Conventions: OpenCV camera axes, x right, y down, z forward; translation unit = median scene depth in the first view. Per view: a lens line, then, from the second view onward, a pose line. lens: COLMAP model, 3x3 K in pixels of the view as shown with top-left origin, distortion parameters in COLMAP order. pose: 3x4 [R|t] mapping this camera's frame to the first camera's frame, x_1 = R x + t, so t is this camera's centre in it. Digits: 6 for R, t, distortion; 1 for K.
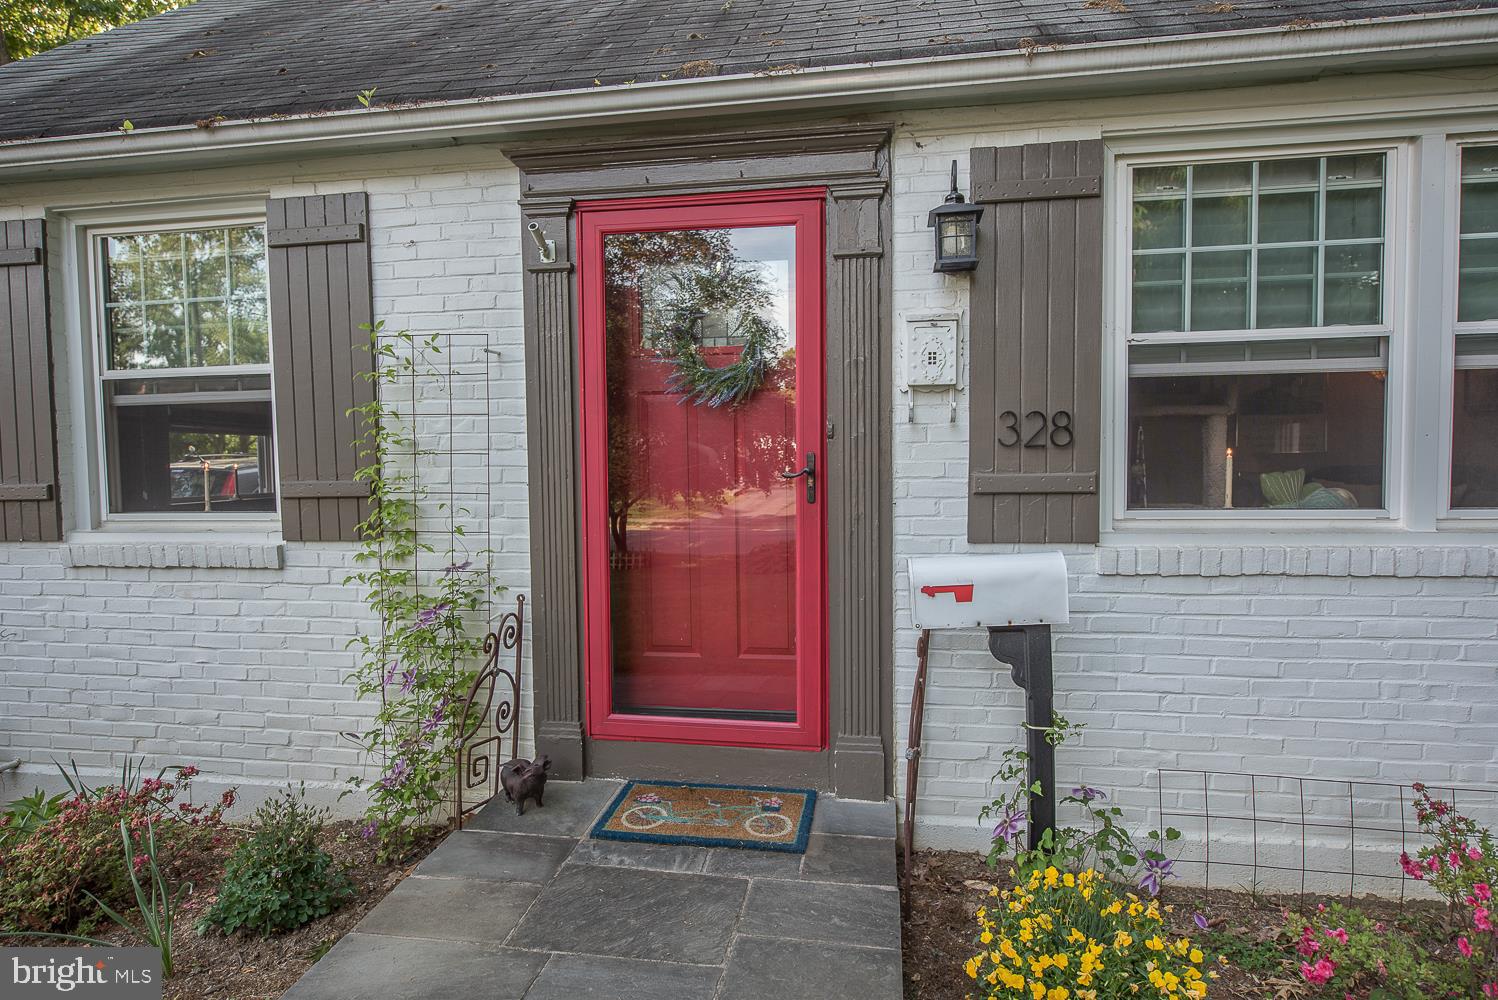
lens RADIAL K [[850.1, 0, 749.0], [0, 850.1, 500.0], [0, 0, 1]] dist [-0.000917, 0.000113]
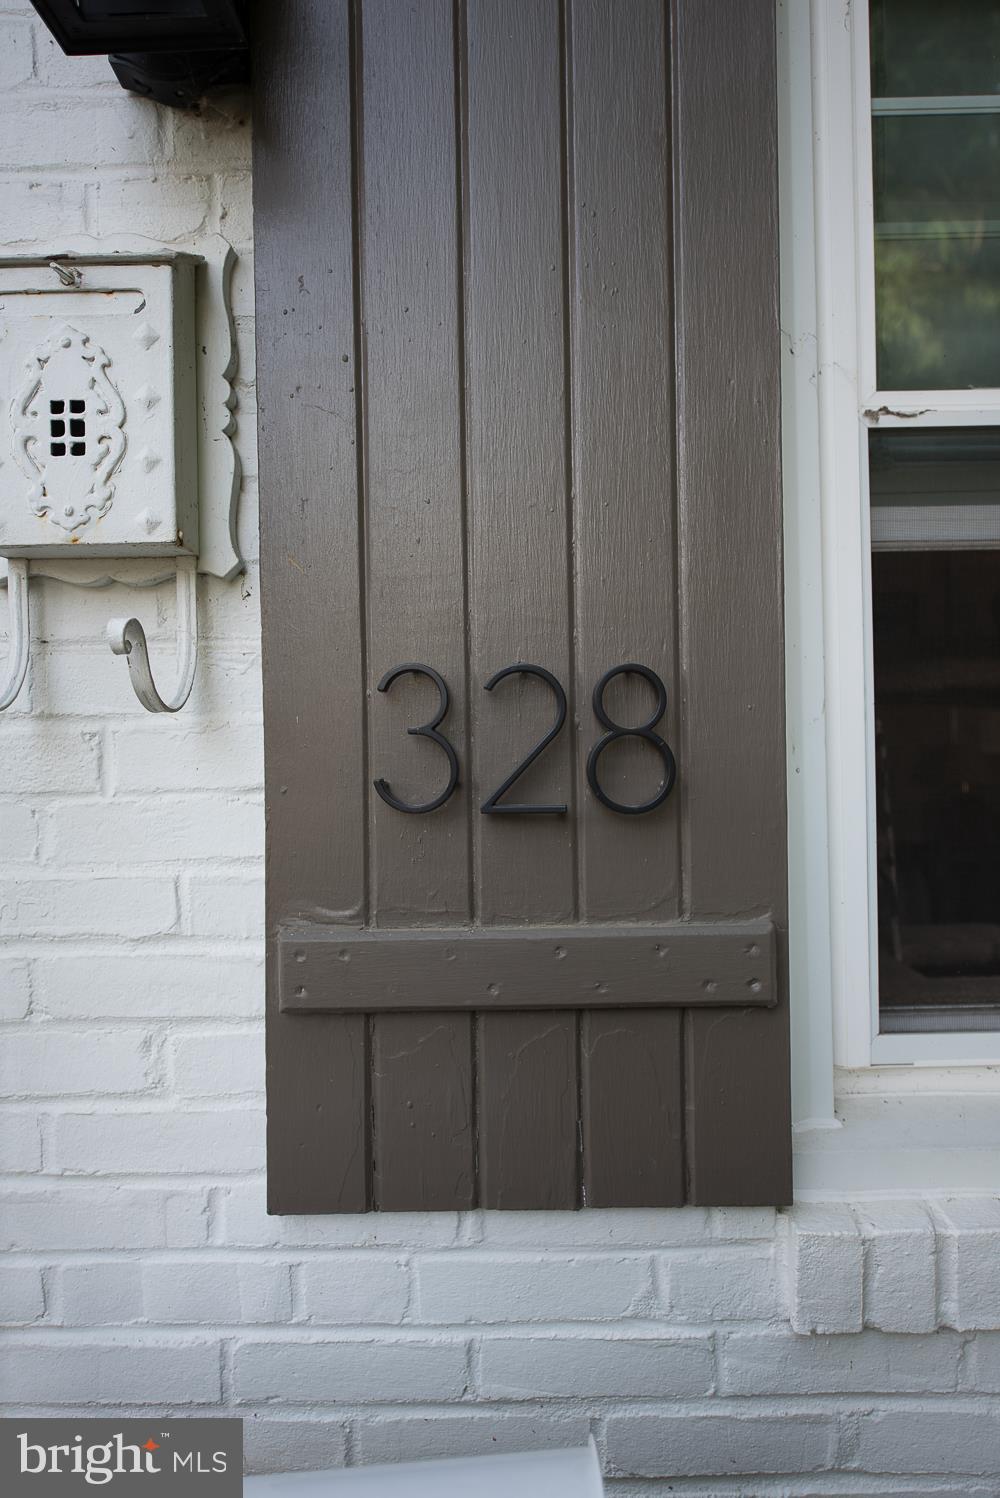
lens RADIAL K [[1036.4, 0, 500.0], [0, 1036.4, 749.0], [0, 0, 1]] dist [-0.000670, -0.000238]
pose [[0.987702, -0.006352, 0.156220, 0.282500], [0.014149, 0.998706, -0.048848, -0.066592], [-0.155708, 0.050458, 0.986514, 0.710255]]
